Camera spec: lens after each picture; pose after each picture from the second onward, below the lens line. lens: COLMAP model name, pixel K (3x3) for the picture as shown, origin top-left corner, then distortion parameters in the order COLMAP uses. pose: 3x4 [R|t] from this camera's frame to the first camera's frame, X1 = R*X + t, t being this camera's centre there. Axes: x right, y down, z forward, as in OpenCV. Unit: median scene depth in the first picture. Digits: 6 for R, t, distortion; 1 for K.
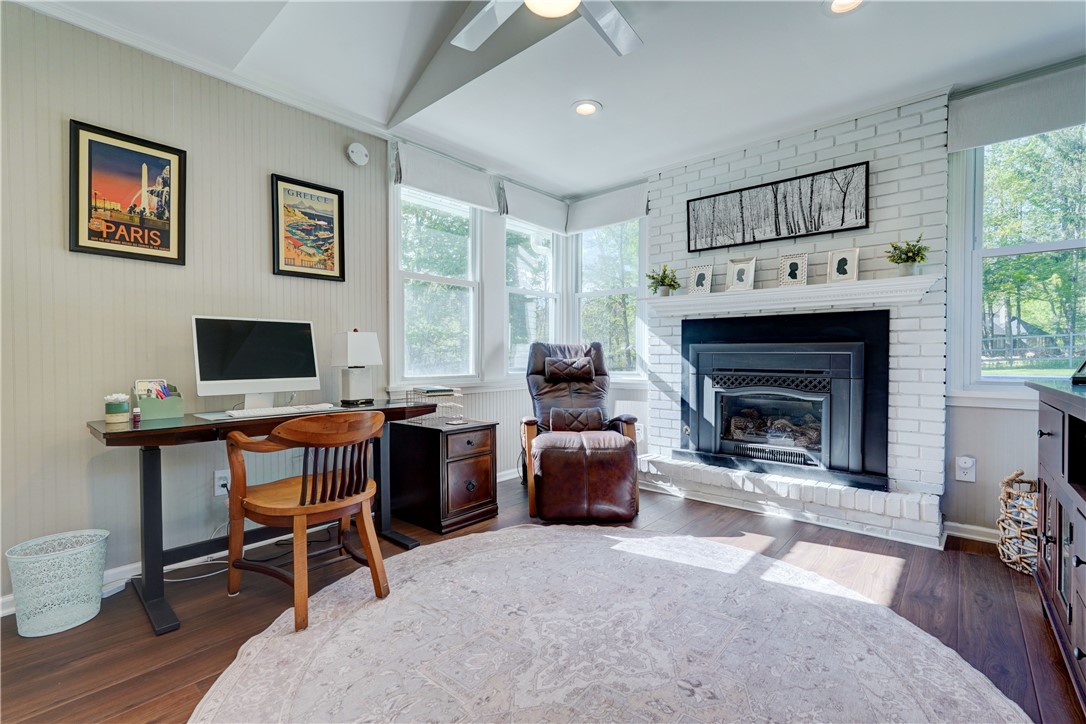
lens RADIAL K [[477.4, 0, 574.5], [0, 477.4, 361.4], [0, 0, 1]] dist [-0.000276, 0.000056]
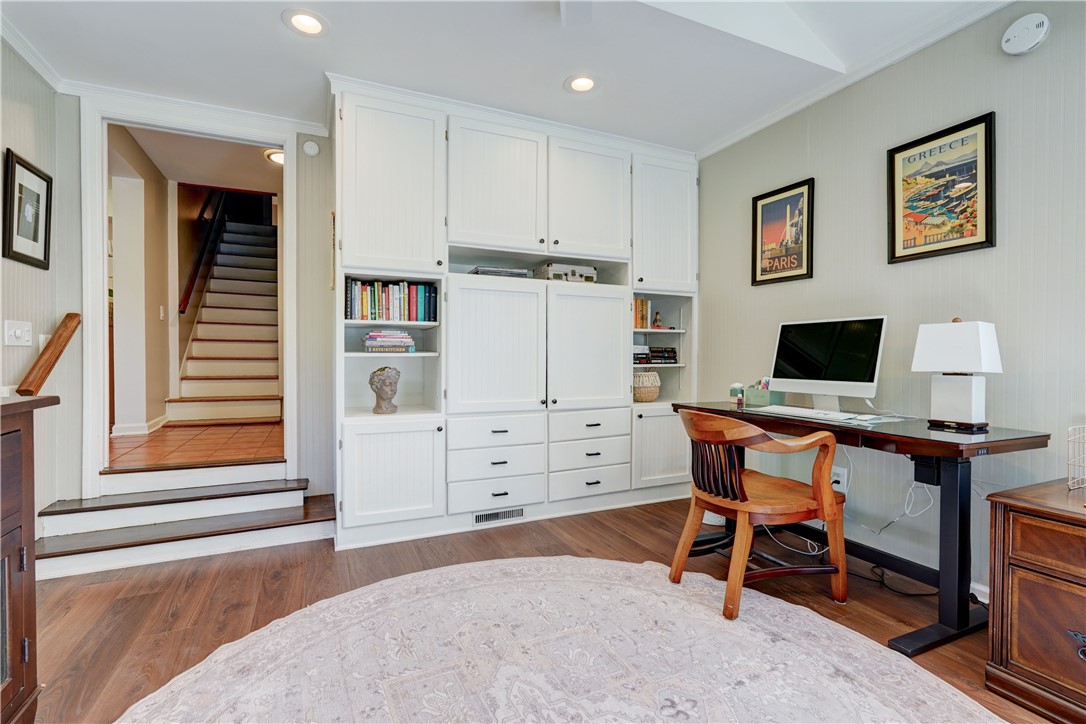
lens RADIAL K [[494.6, 0, 544.3], [0, 494.6, 360.4], [0, 0, 1]] dist [-0.016037, 0.010434]
pose [[-0.437264, 0.010835, -0.899268, 0.529778], [-0.009043, 0.999824, 0.016444, -0.016743], [0.899288, 0.015322, -0.437089, 0.945307]]
